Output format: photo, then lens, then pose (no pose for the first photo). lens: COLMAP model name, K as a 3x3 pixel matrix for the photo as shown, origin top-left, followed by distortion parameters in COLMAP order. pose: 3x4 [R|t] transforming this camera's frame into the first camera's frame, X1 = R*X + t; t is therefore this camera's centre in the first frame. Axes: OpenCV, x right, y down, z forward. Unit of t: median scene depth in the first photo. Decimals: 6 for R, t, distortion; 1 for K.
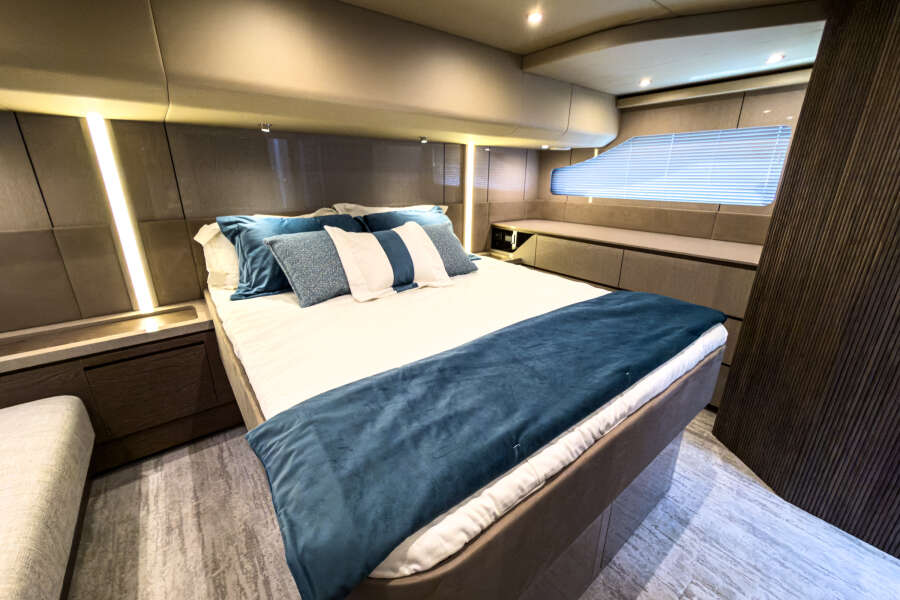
lens RADIAL K [[363.2, 0, 454.2], [0, 363.2, 291.7], [0, 0, 1]] dist [-0.001909, 0.000889]
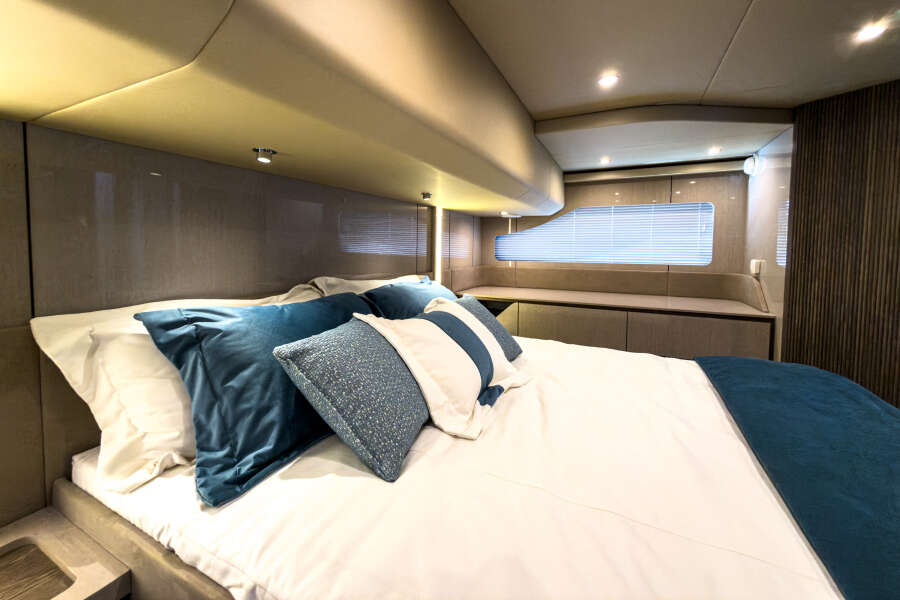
lens RADIAL K [[363.2, 0, 451.4], [0, 363.2, 263.3], [0, 0, 1]] dist [-0.001909, 0.000889]
pose [[0.895471, -0.021444, 0.444604, -0.500616], [0.135269, 0.964710, -0.225913, -0.107078], [-0.424069, 0.262440, 0.866770, 0.397480]]
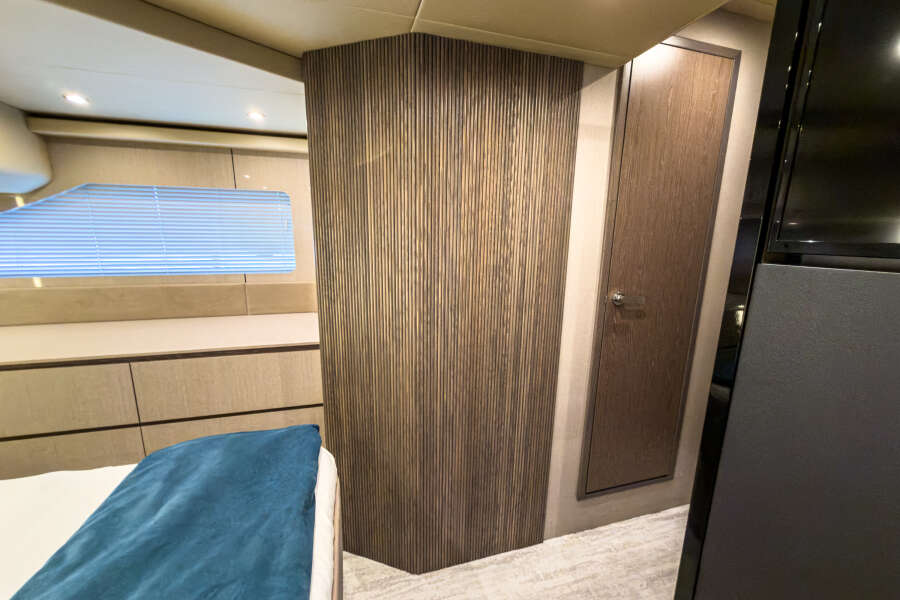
lens RADIAL K [[363.2, 0, 459.2], [0, 363.2, 305.7], [0, 0, 1]] dist [-0.001909, 0.000889]
pose [[0.369231, -0.178595, 0.912016, 0.172023], [0.273387, 0.958811, 0.077078, -0.131683], [-0.888216, 0.220874, 0.402848, 0.308114]]
